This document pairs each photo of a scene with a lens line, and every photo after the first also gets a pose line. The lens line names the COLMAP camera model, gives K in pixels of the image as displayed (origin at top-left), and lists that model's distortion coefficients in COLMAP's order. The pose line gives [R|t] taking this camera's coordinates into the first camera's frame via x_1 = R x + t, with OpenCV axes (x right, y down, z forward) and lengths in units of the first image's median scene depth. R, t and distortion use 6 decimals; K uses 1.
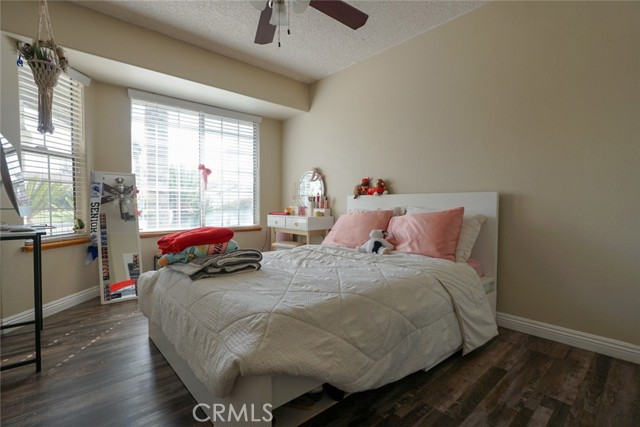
lens RADIAL K [[303.4, 0, 317.6], [0, 303.4, 212.2], [0, 0, 1]] dist [-0.005560, 0.002235]
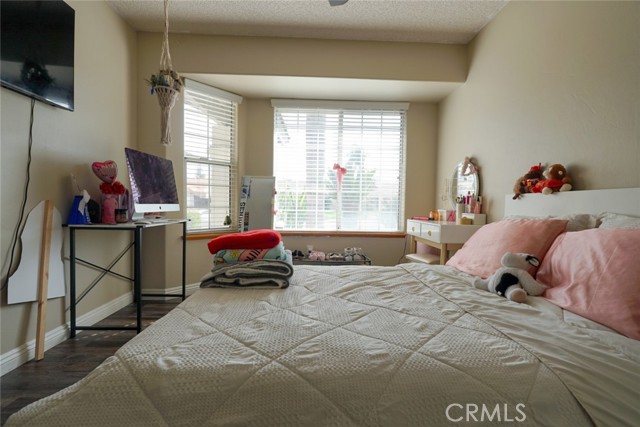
lens RADIAL K [[303.4, 0, 321.0], [0, 303.4, 212.4], [0, 0, 1]] dist [-0.005560, 0.002235]
pose [[0.770370, 0.026616, -0.637041, 0.232741], [-0.031461, 0.999498, 0.003715, -0.007587], [0.636820, 0.017180, 0.770821, 0.283299]]
